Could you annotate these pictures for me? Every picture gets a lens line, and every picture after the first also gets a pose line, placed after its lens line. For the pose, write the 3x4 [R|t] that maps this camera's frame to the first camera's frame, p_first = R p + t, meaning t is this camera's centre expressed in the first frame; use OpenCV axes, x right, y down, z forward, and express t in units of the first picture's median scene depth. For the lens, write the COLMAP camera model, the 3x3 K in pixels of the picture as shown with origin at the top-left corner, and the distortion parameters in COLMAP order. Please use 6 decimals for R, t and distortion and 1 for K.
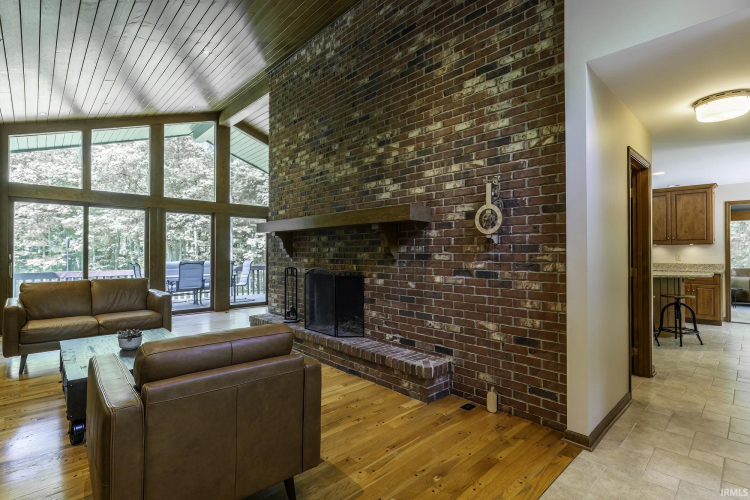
lens RADIAL K [[356.2, 0, 365.5], [0, 356.2, 248.7], [0, 0, 1]] dist [-0.000871, -0.000078]
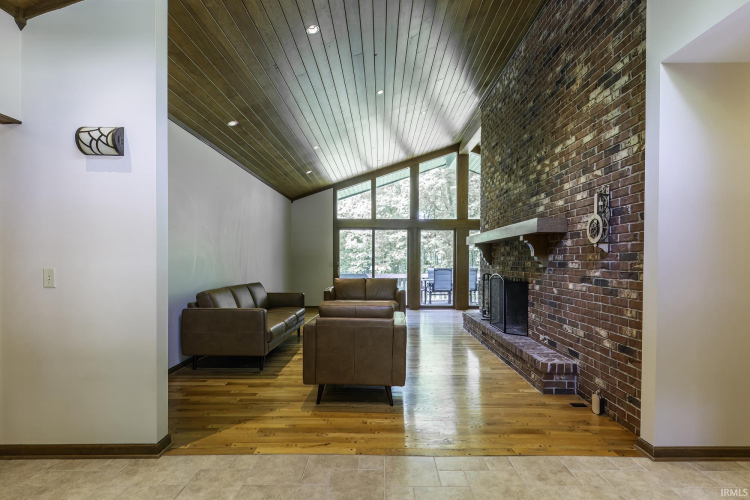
lens RADIAL K [[356.2, 0, 372.9], [0, 356.2, 267.3], [0, 0, 1]] dist [-0.000871, -0.000078]
pose [[0.719362, 0.014770, -0.694478, 0.475895], [0.004336, 0.999659, 0.025751, -0.000069], [0.694622, -0.021536, 0.719052, -0.156375]]
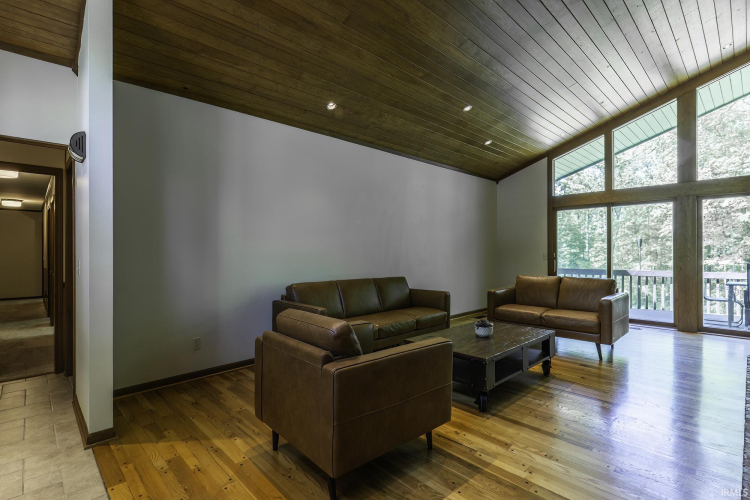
lens RADIAL K [[356.2, 0, 375.5], [0, 356.2, 254.5], [0, 0, 1]] dist [-0.000871, -0.000078]
pose [[0.022101, 0.008284, -0.999721, 0.413784], [0.011328, 0.999899, 0.008536, 0.003388], [0.999692, -0.011513, 0.022004, 0.555608]]
